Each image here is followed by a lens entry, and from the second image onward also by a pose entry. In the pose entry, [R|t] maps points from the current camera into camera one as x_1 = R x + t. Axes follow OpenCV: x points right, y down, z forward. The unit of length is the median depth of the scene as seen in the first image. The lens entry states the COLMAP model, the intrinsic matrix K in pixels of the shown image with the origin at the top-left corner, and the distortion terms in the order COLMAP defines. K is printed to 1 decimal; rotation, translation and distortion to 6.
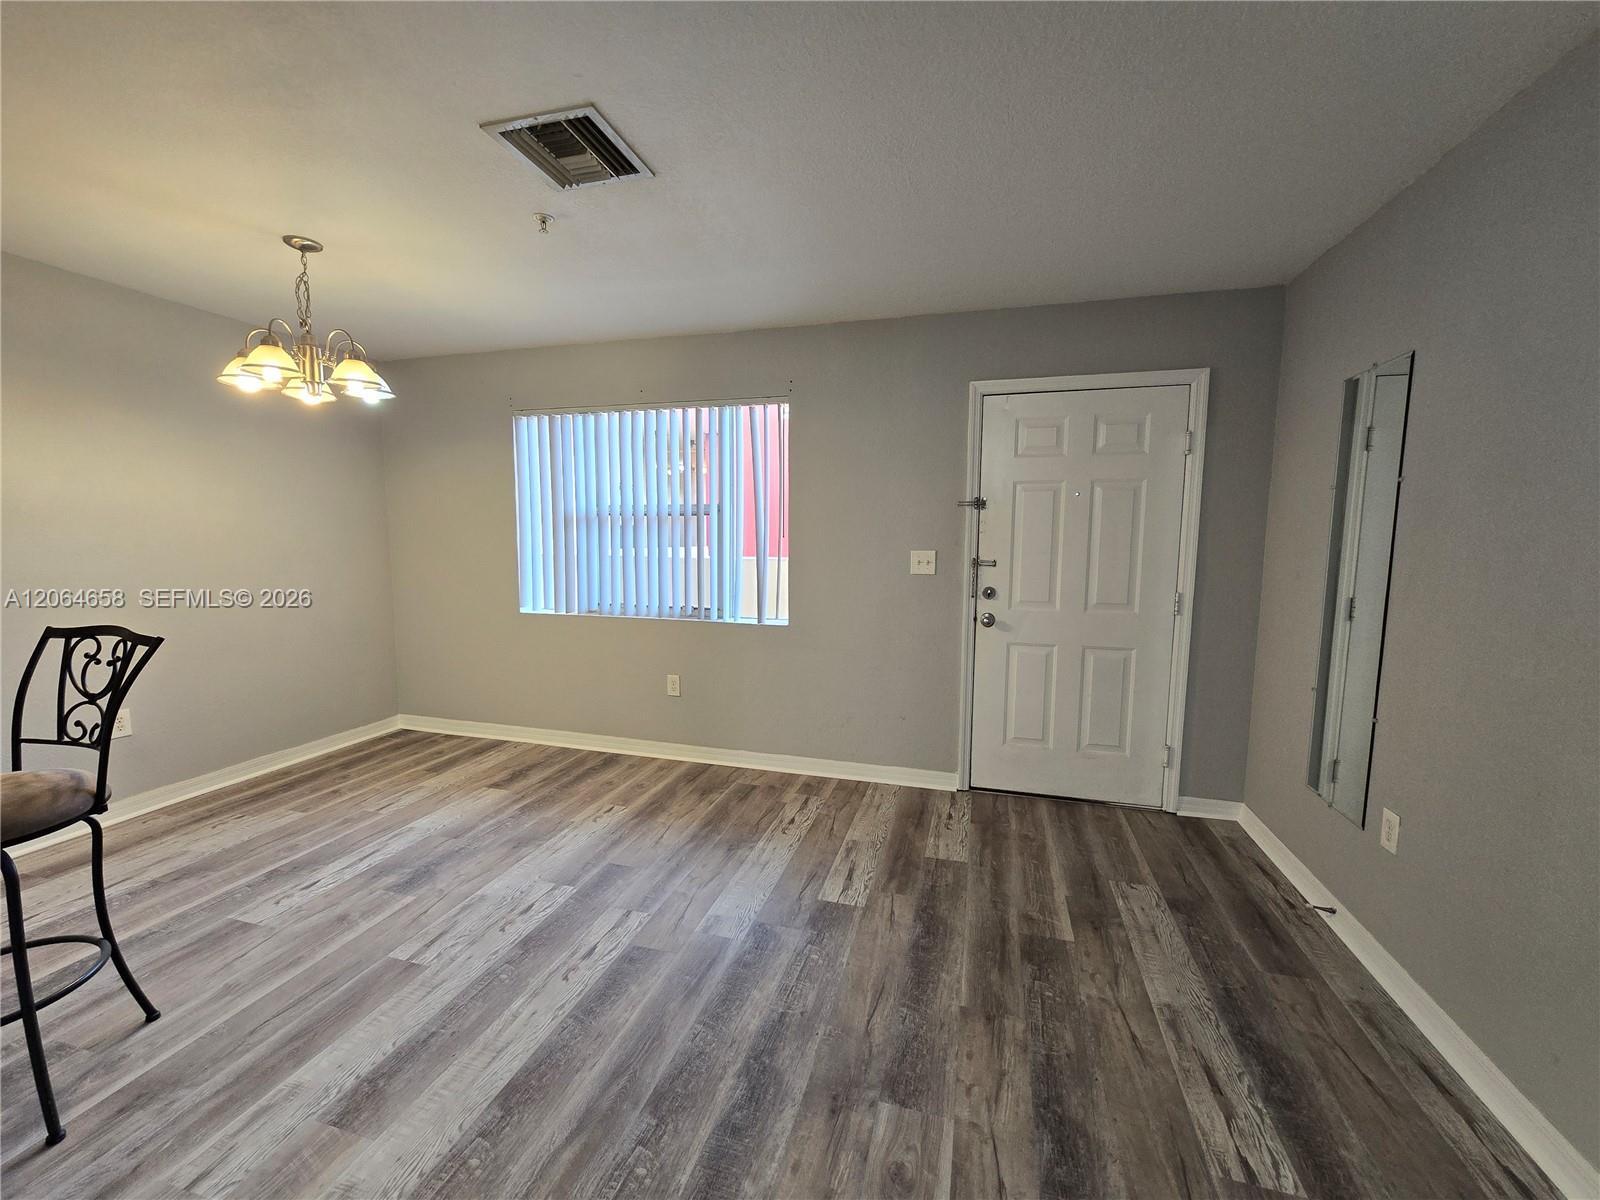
lens RADIAL K [[657.6, 0, 790.0], [0, 657.6, 600.4], [0, 0, 1]] dist [0.002002, 0.000398]
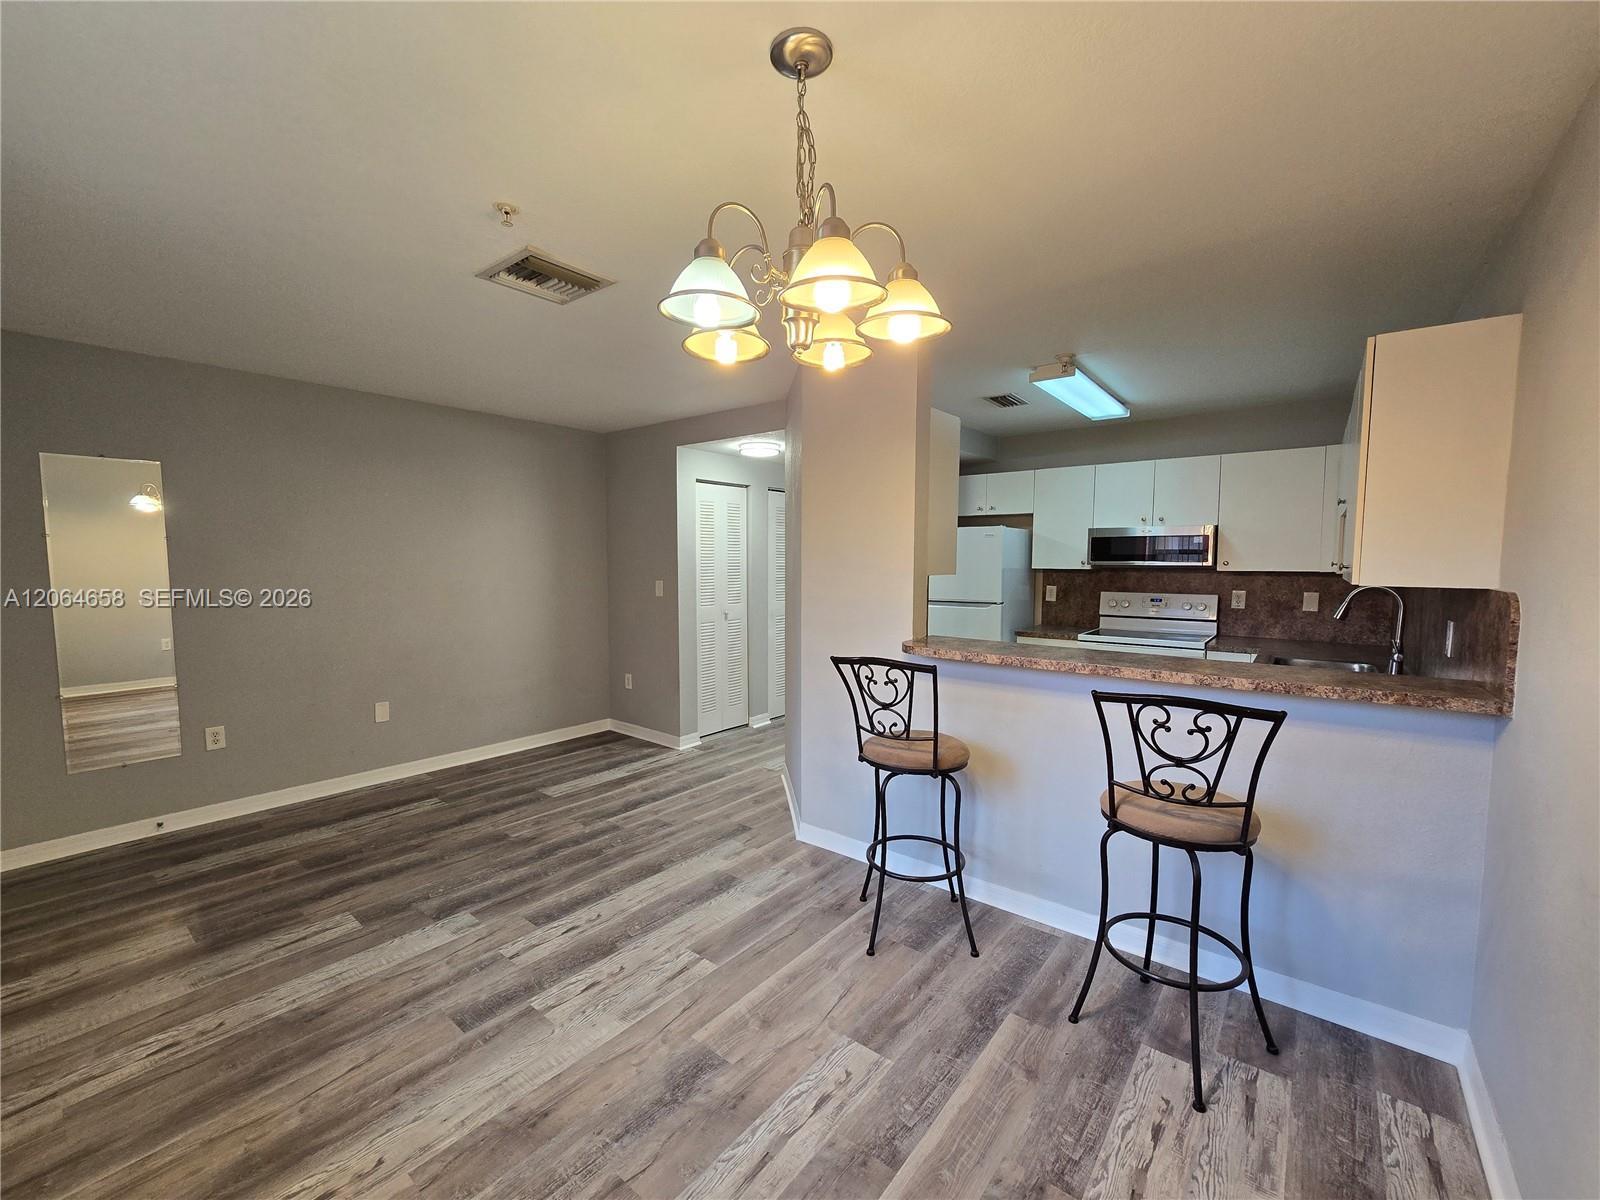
lens RADIAL K [[657.6, 0, 790.0], [0, 657.6, 600.4], [0, 0, 1]] dist [0.002002, 0.000398]
pose [[-0.921409, -0.033993, 0.387105, -1.006715], [0.031734, 0.986257, 0.162142, -0.216537], [-0.387297, 0.161683, -0.907667, 1.654815]]
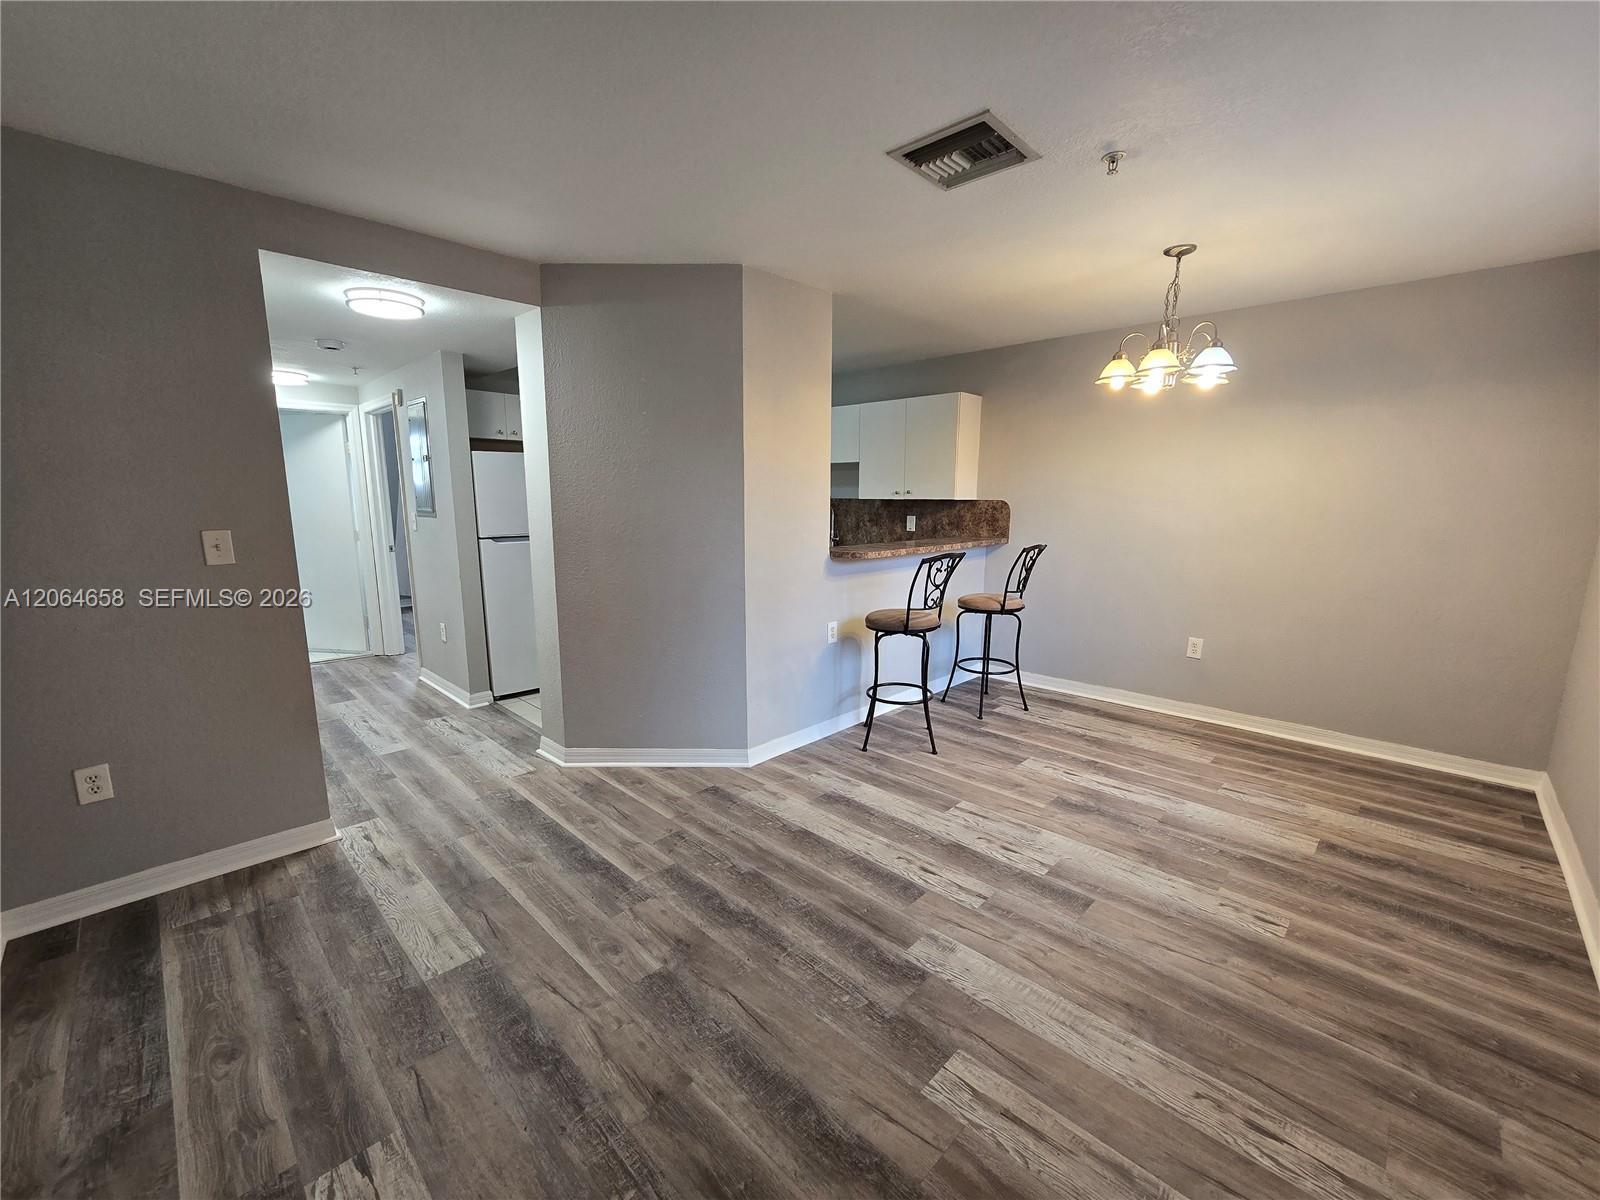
lens RADIAL K [[653.5, 0, 800.0], [0, 653.5, 600.0], [0, 0, 1]] dist [0.001178, -0.000113]
pose [[-0.465970, 0.131376, -0.874993, 0.674991], [-0.095337, 0.975703, 0.197268, -0.125545], [0.879649, 0.175341, -0.442123, 1.105333]]
